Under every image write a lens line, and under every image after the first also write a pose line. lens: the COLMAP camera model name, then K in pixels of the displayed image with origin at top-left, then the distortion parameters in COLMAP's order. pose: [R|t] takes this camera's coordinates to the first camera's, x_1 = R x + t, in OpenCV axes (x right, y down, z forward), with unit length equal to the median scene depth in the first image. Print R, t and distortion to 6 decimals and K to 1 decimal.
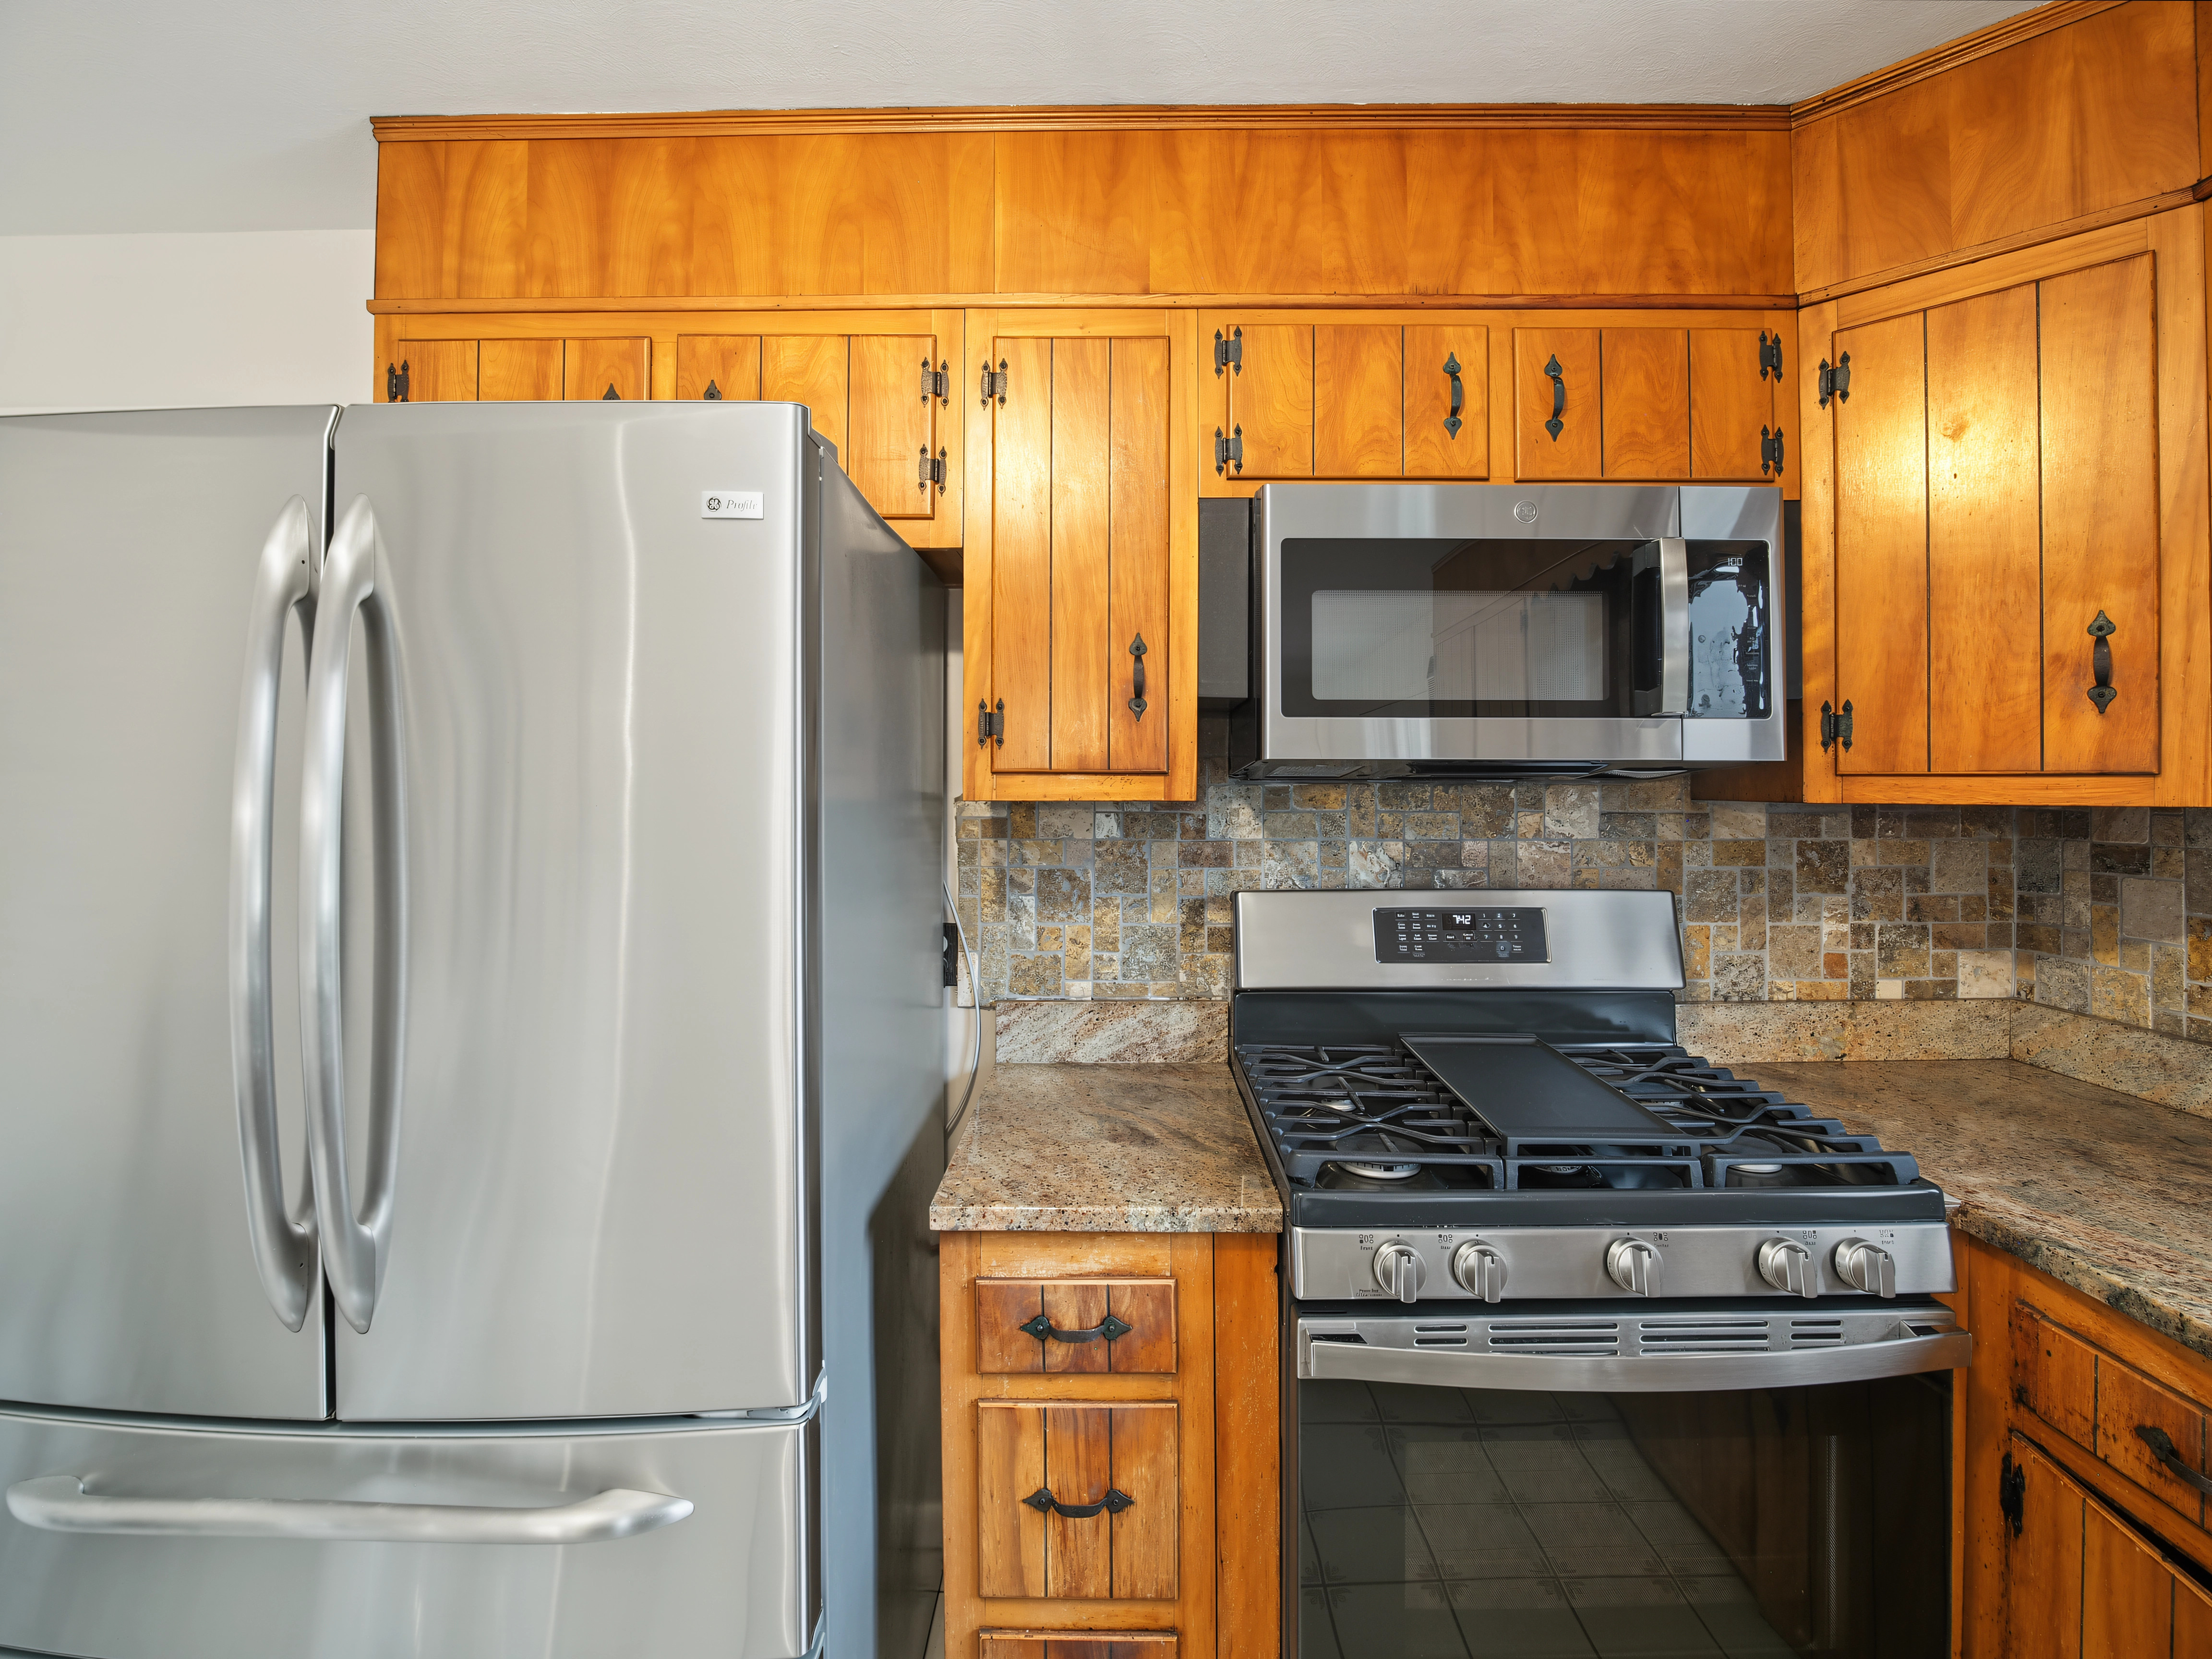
lens RADIAL K [[996.9, 0, 1123.7], [0, 996.9, 781.5], [0, 0, 1]] dist [-0.016674, -0.001350]
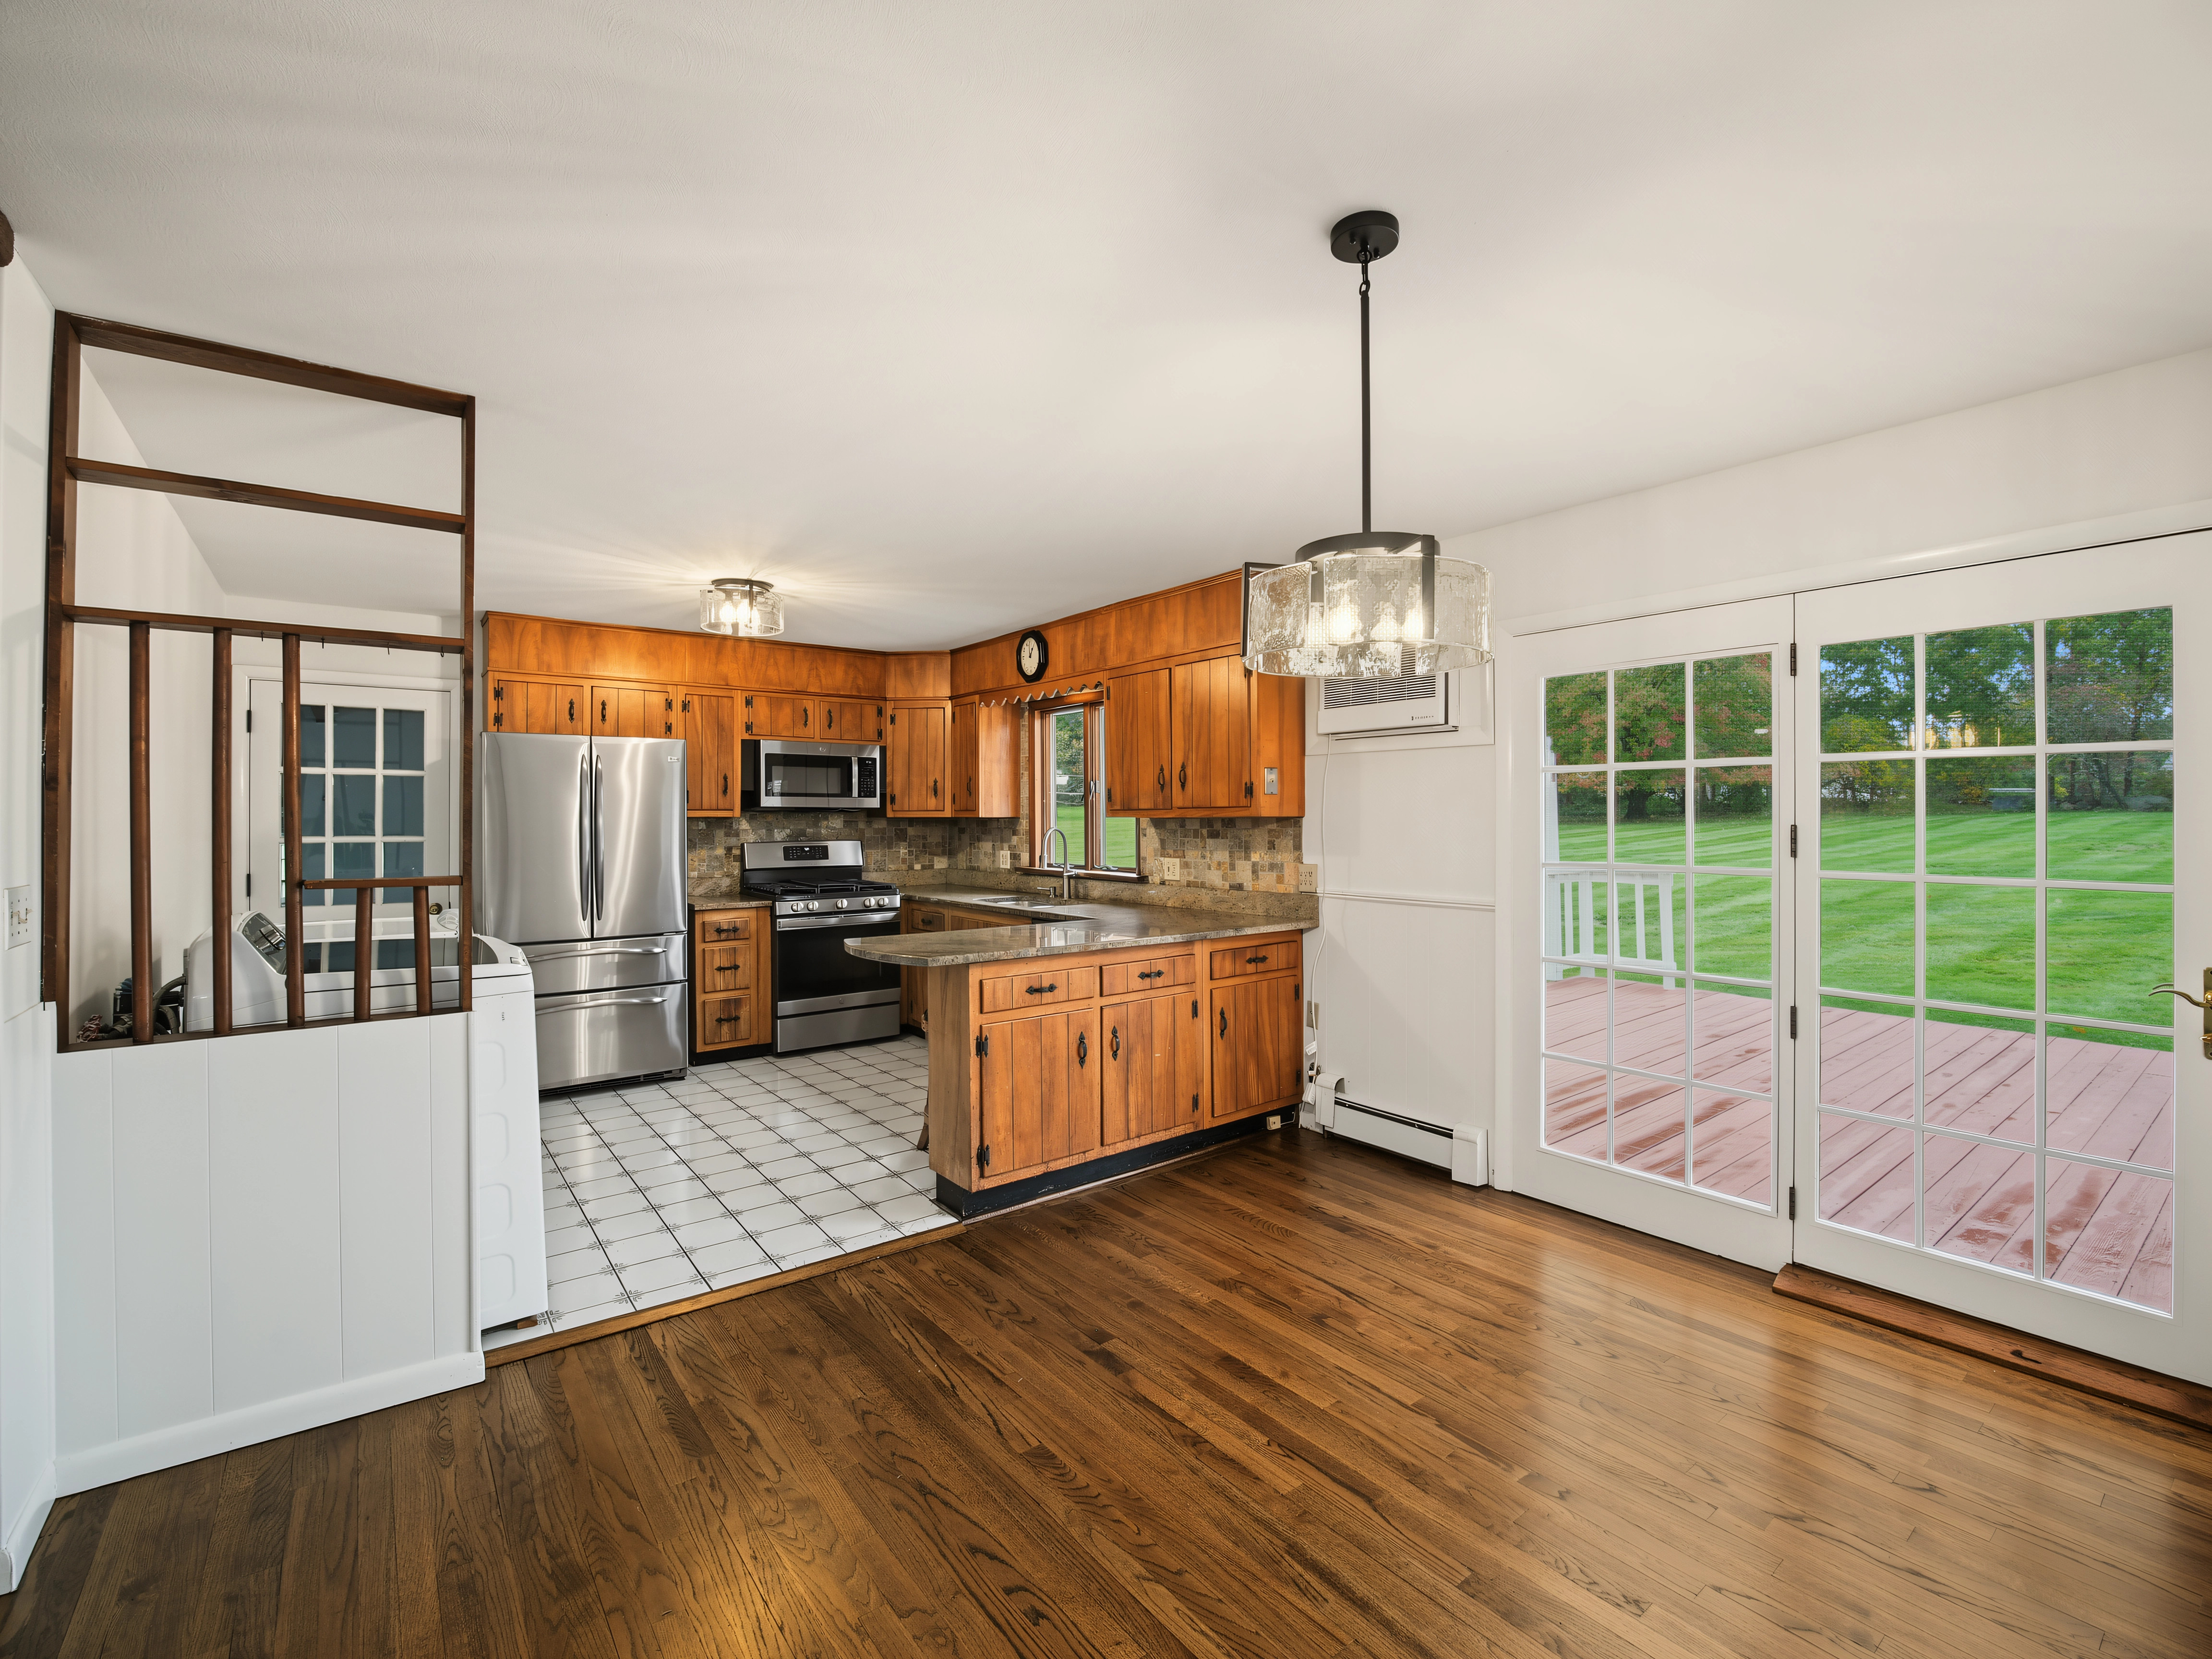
lens RADIAL K [[996.9, 0, 1118.9], [0, 996.9, 818.3], [0, 0, 1]] dist [-0.016674, -0.001350]
pose [[0.793904, -0.001445, 0.608041, -1.114591], [-0.001842, 0.999987, 0.004780, 0.003675], [-0.608040, -0.004915, 0.793891, -2.982726]]
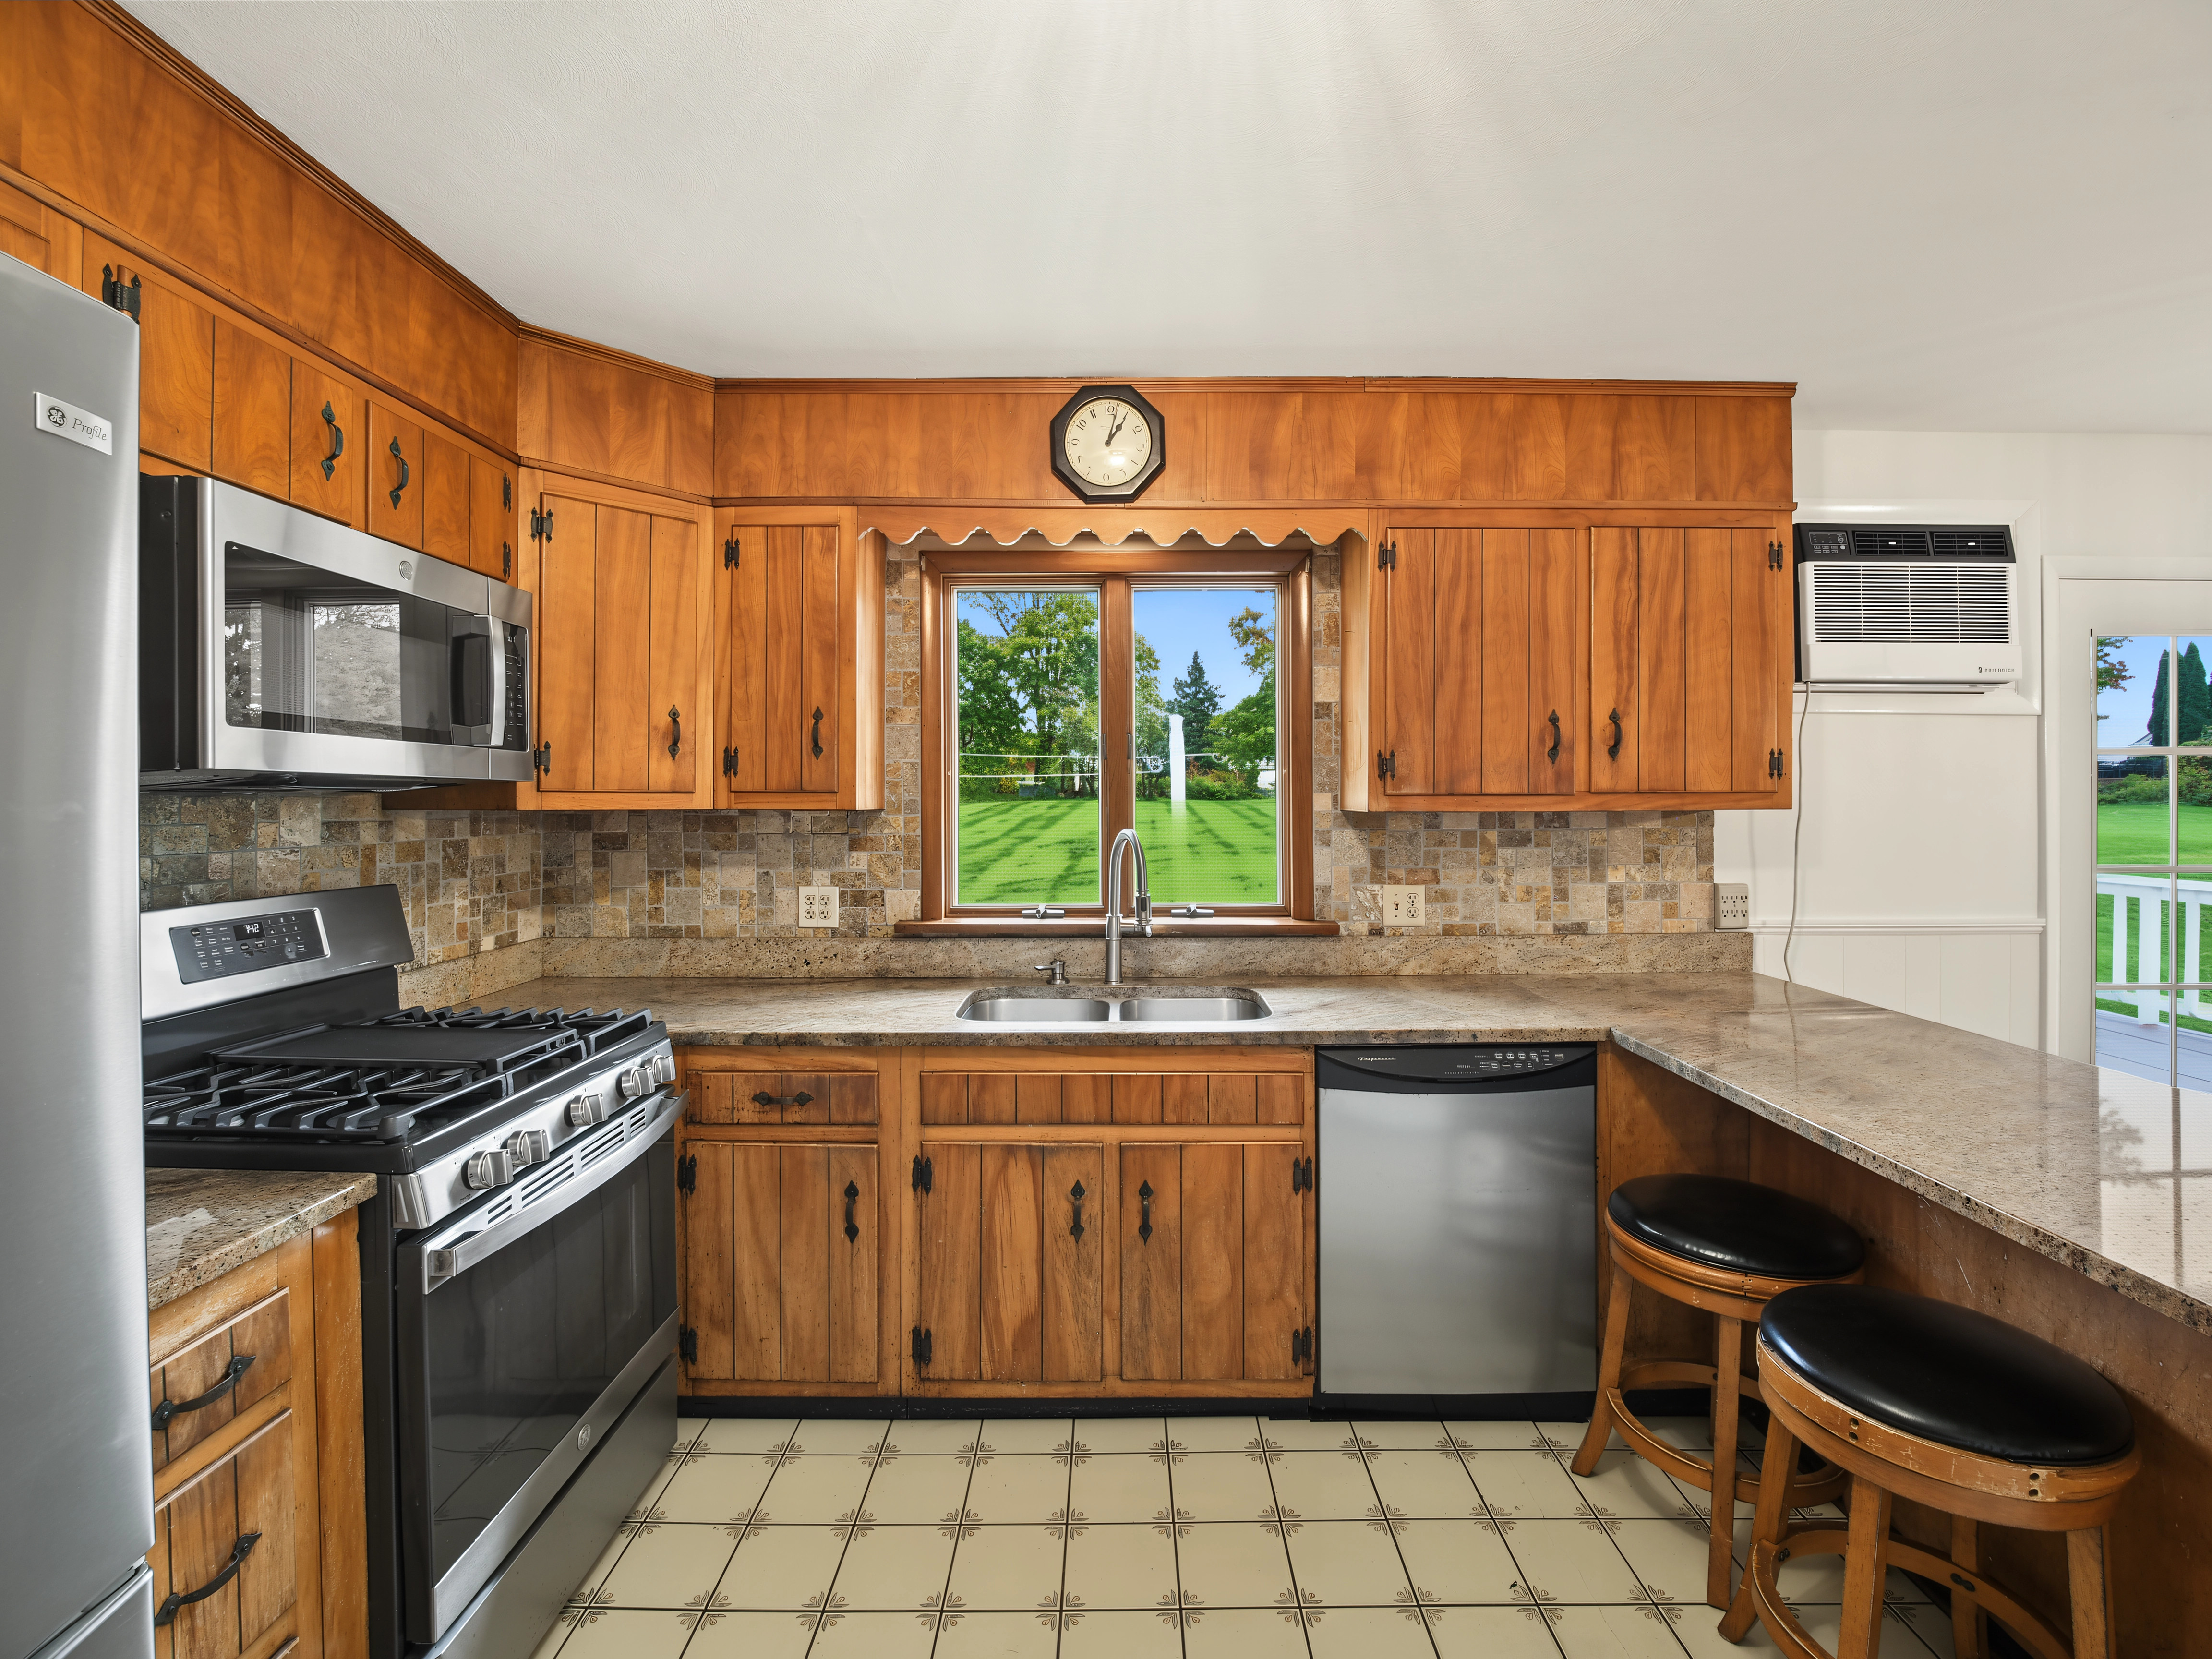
lens RADIAL K [[996.9, 0, 1113.5], [0, 996.9, 797.2], [0, 0, 1]] dist [-0.016674, -0.001350]
pose [[0.001222, 0.002839, 0.999995, -0.744359], [-0.006024, 0.999978, -0.002832, 0.001642], [-0.999981, -0.006020, 0.001239, 0.129160]]
